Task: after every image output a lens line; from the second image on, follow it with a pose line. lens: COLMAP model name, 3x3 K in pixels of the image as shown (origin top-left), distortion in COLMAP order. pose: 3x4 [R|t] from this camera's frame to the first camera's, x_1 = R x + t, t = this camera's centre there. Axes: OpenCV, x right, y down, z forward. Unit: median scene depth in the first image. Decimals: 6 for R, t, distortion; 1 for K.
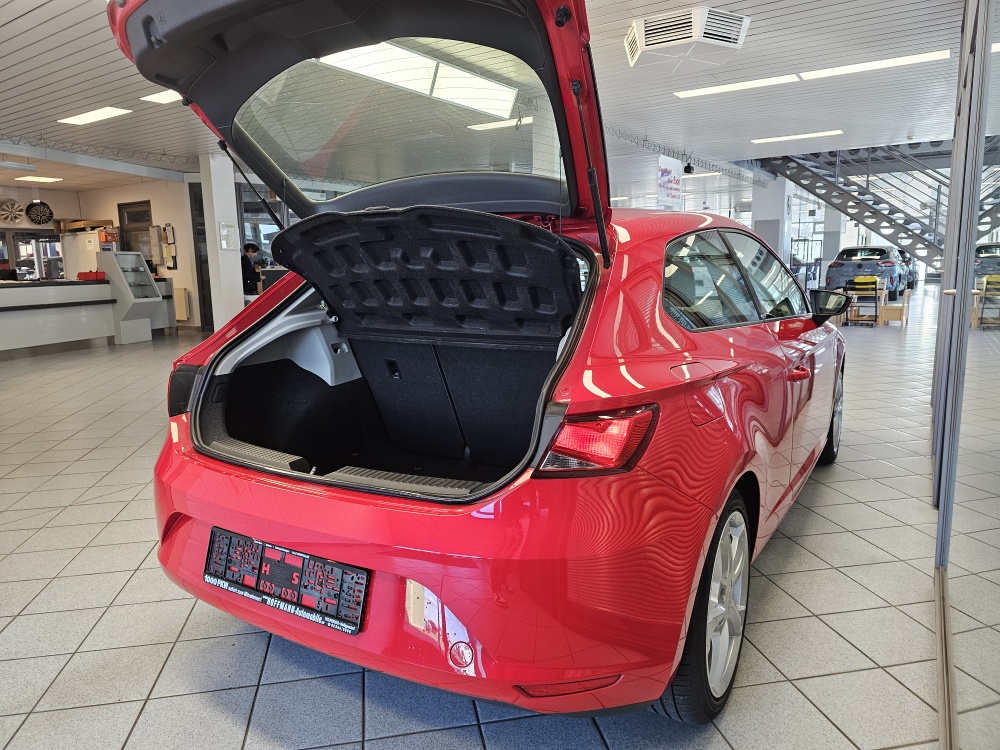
lens RADIAL K [[682.5, 0, 501.8], [0, 682.5, 374.1], [0, 0, 1]] dist [0.055718, -0.065714]
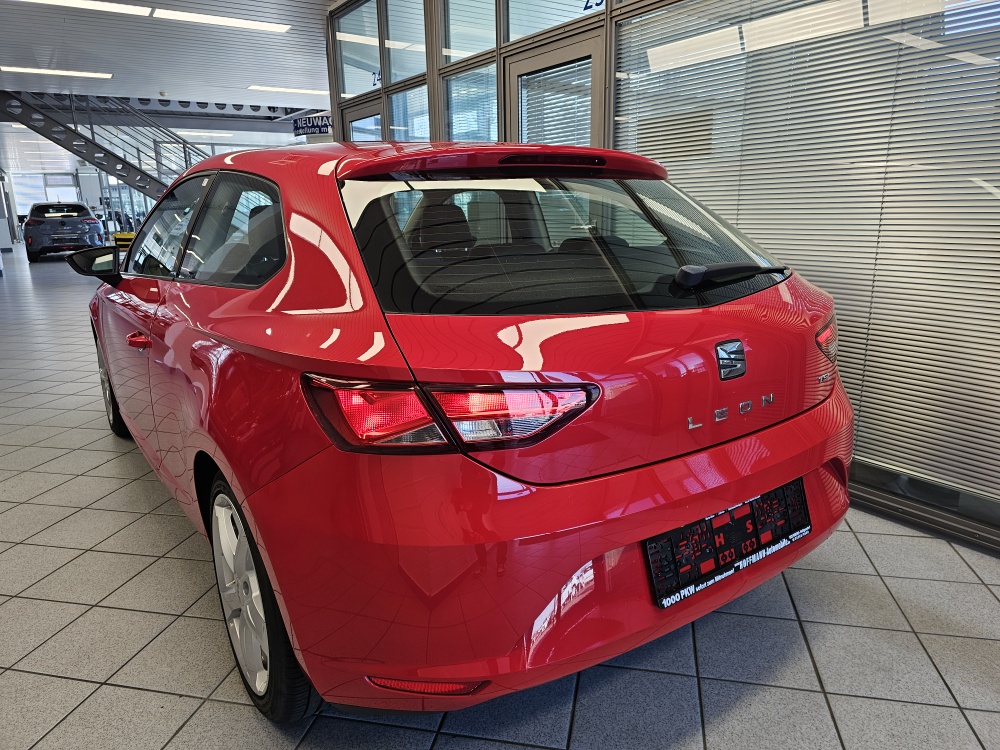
lens RADIAL K [[688.2, 0, 500.2], [0, 688.2, 364.0], [0, 0, 1]] dist [0.059376, -0.031887]
pose [[0.368085, -0.197769, 0.908516, -0.242863], [0.162754, 0.975736, 0.146462, -0.023640], [-0.915437, 0.093954, 0.391341, 0.176066]]
